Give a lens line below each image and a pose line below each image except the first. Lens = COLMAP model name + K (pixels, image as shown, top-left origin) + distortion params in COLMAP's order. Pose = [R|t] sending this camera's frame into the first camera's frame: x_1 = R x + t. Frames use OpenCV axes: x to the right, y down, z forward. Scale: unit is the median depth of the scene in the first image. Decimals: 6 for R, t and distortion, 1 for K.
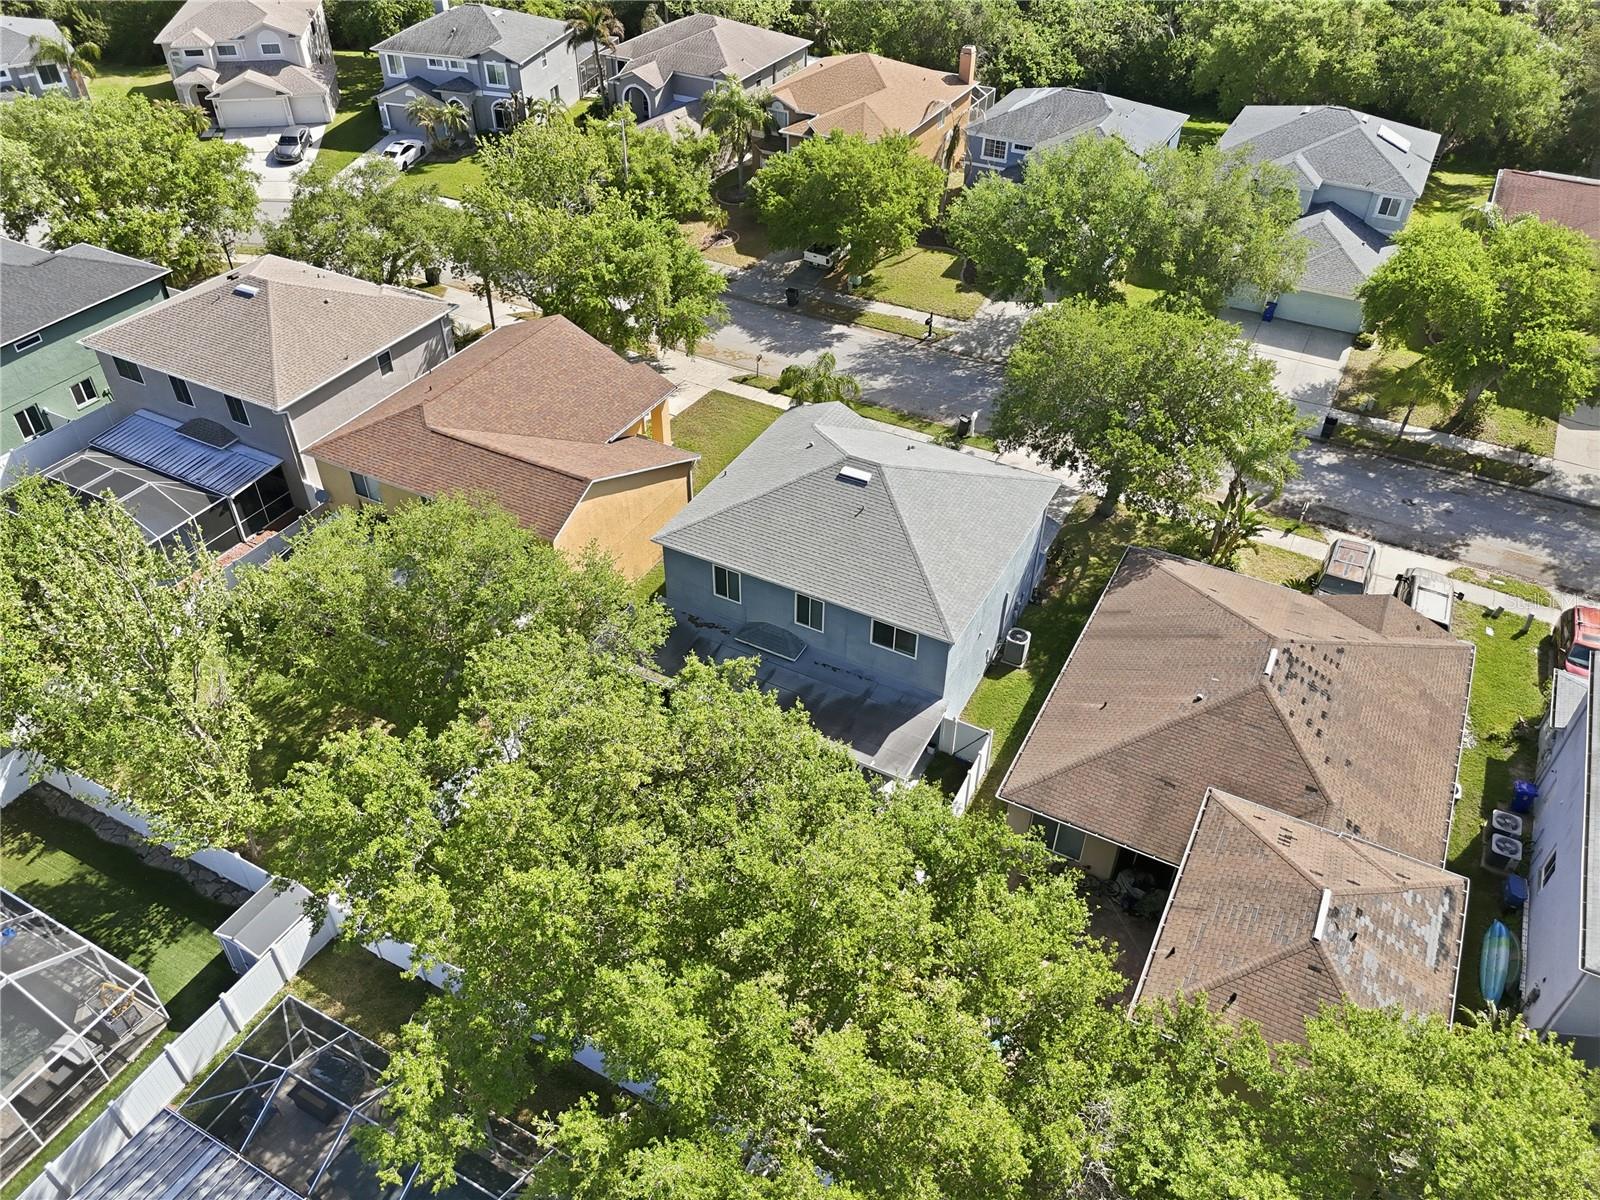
lens RADIAL K [[1176.1, 0, 794.2], [0, 1176.1, 596.8], [0, 0, 1]] dist [0.083350, -0.099120]
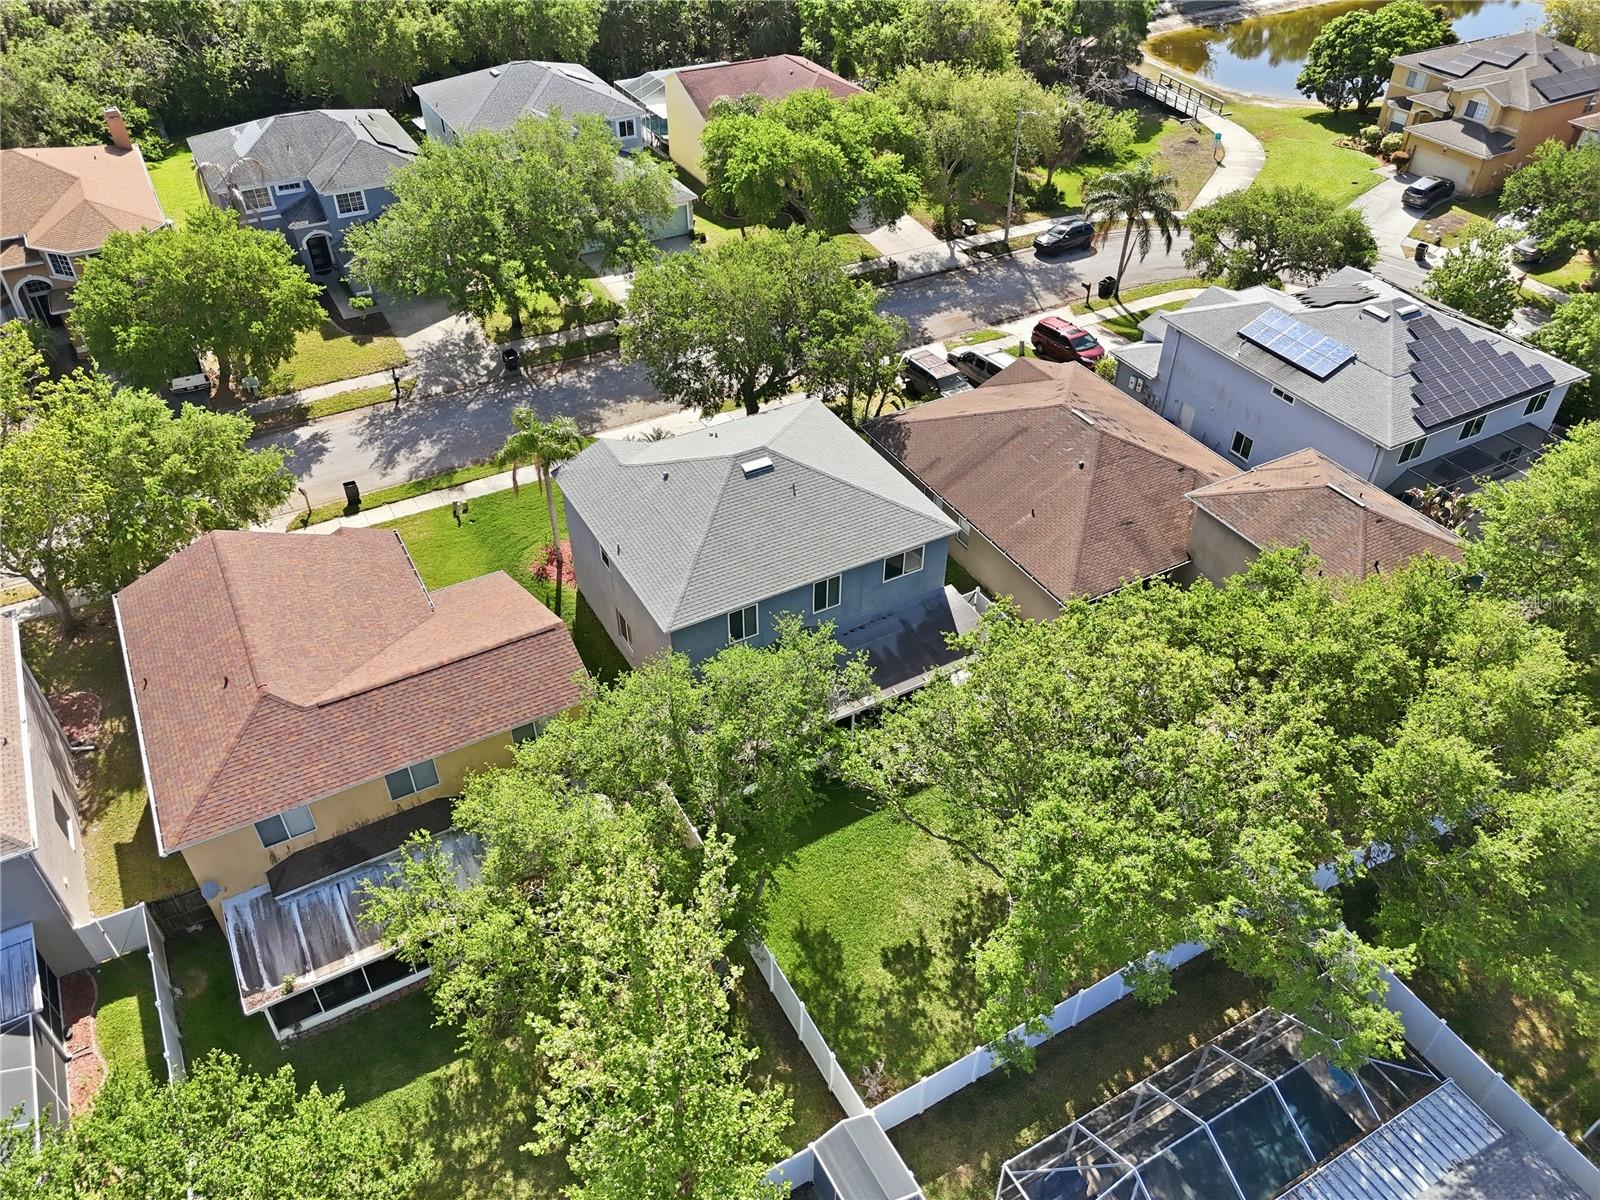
lens RADIAL K [[1176.1, 0, 794.2], [0, 1176.1, 596.8], [0, 0, 1]] dist [0.083350, -0.099120]
pose [[0.543876, -0.539570, 0.642700, -0.519127], [0.534098, 0.813302, 0.230823, -0.185138], [-0.647254, 0.217726, 0.730519, 0.216393]]
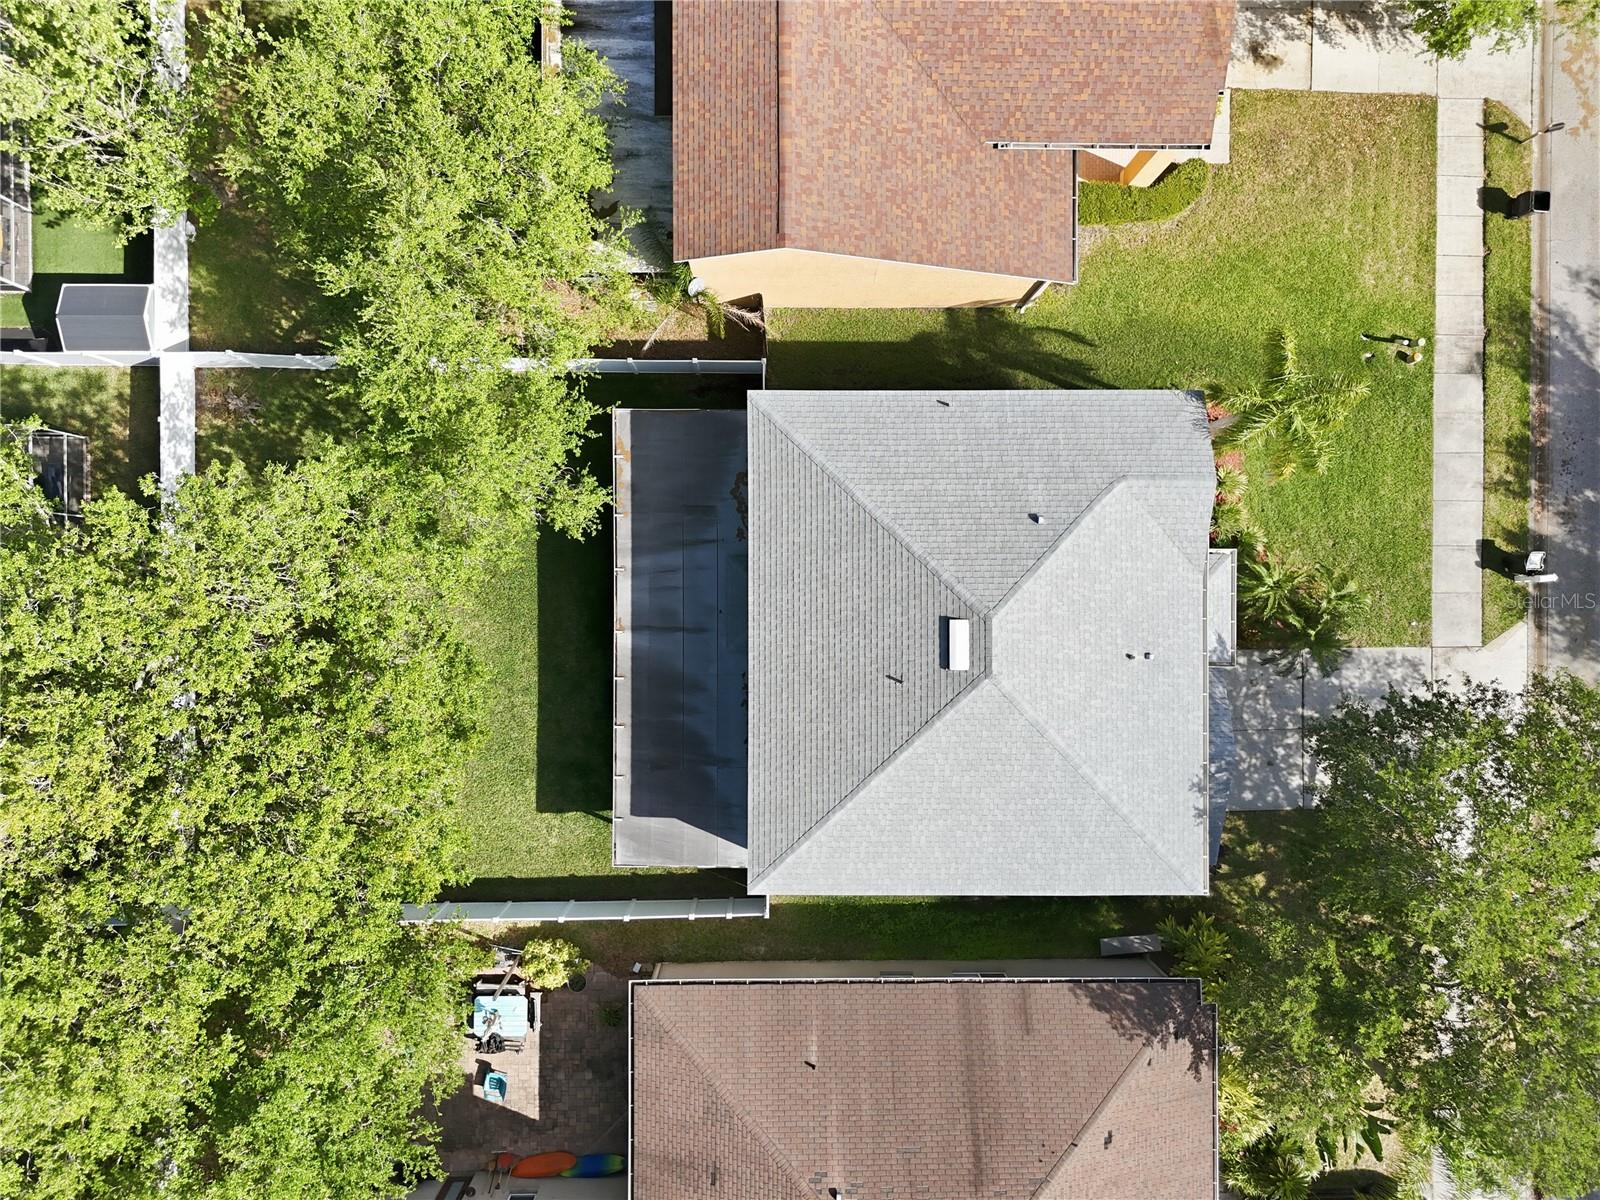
lens RADIAL K [[1176.1, 0, 794.2], [0, 1176.1, 596.8], [0, 0, 1]] dist [0.083350, -0.099120]
pose [[0.473822, 0.880621, -0.000197, -0.007729], [-0.568046, 0.305811, 0.764070, -0.432568], [0.672916, -0.361921, 0.645133, 0.449712]]
